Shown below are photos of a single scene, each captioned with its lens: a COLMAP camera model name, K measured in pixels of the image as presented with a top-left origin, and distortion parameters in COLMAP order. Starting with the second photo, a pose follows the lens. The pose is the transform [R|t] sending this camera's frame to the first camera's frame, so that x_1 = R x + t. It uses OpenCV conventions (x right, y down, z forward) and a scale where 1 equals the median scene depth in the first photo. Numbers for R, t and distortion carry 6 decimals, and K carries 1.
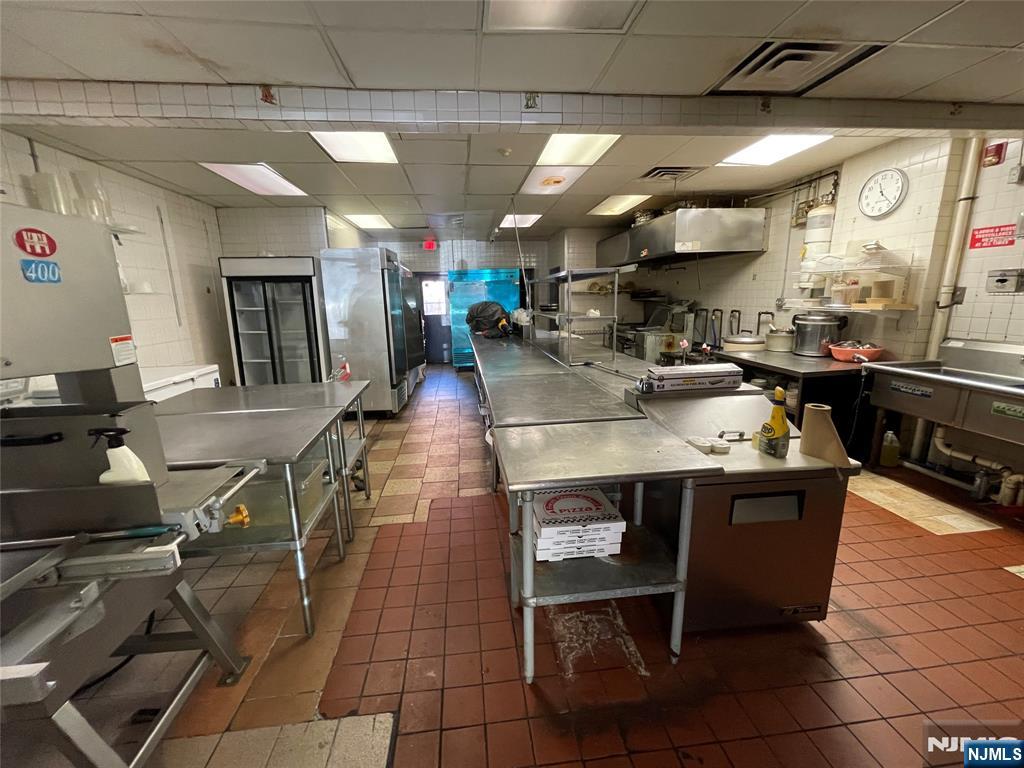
lens RADIAL K [[410.5, 0, 504.9], [0, 410.5, 383.8], [0, 0, 1]] dist [-0.000885, -0.000773]
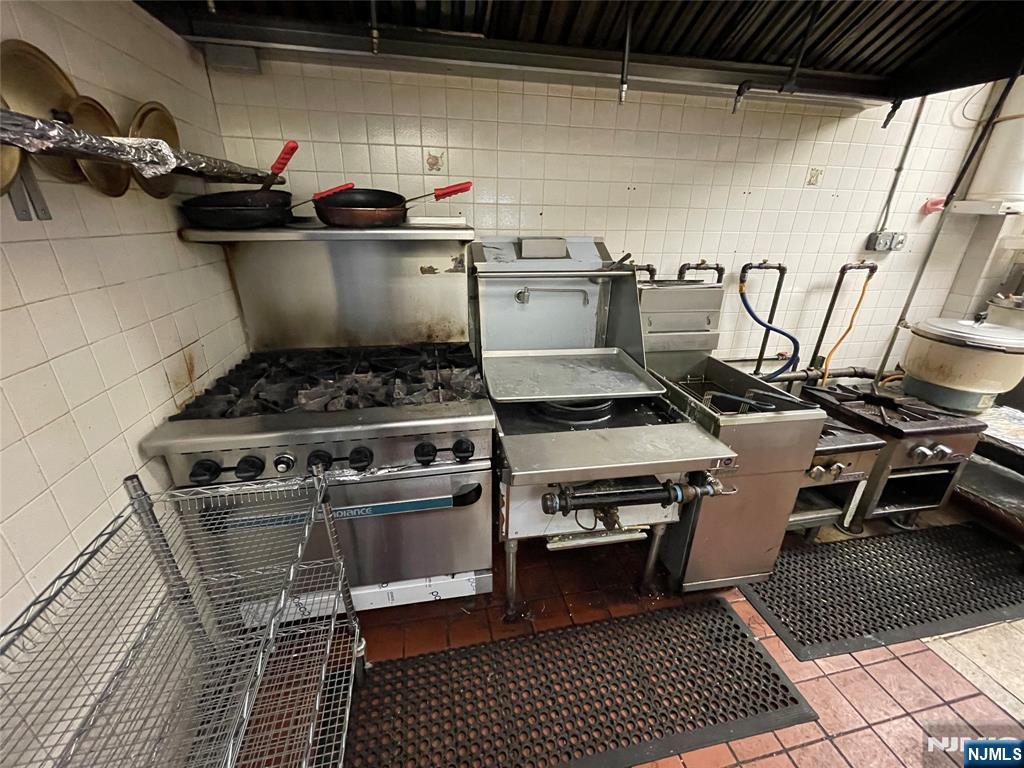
lens RADIAL K [[410.5, 0, 504.9], [0, 410.5, 383.8], [0, 0, 1]] dist [-0.000885, -0.000773]
pose [[-0.101470, -0.355582, 0.929121, 0.284234], [0.193471, 0.909057, 0.369032, -0.409173], [-0.975845, 0.217203, -0.023447, 1.951576]]
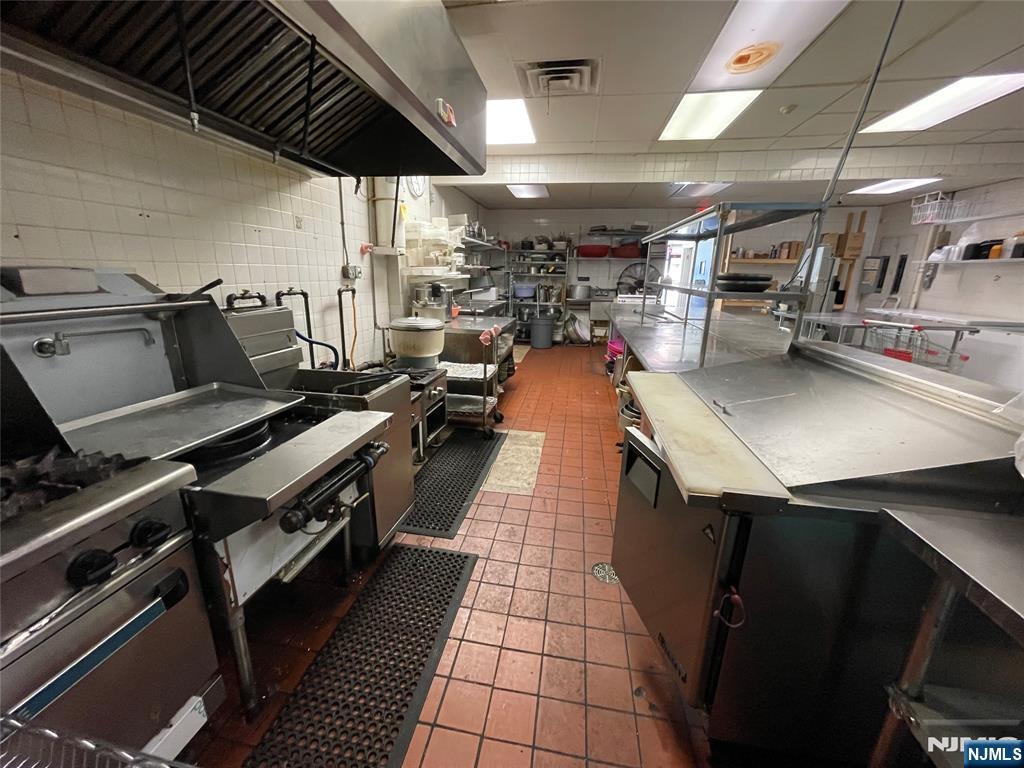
lens RADIAL K [[410.5, 0, 504.9], [0, 410.5, 383.8], [0, 0, 1]] dist [-0.000885, -0.000773]
pose [[-0.961070, -0.064059, 0.268777, 0.311481], [0.064571, 0.893748, 0.443898, -0.420723], [-0.268655, 0.443973, -0.854818, 2.103847]]
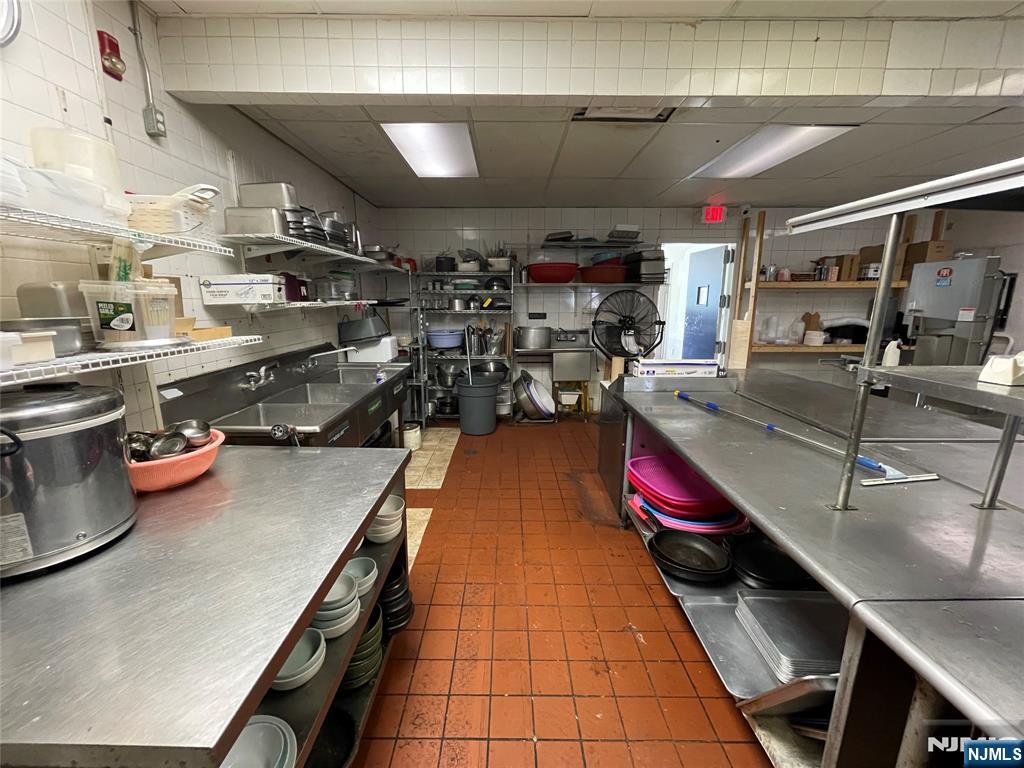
lens RADIAL K [[410.5, 0, 504.9], [0, 410.5, 383.8], [0, 0, 1]] dist [-0.000885, -0.000773]
pose [[-0.993306, 0.003167, 0.115466, 0.479530], [0.049053, 0.916576, 0.396840, -0.274143], [-0.104577, 0.399847, -0.910596, 1.268864]]
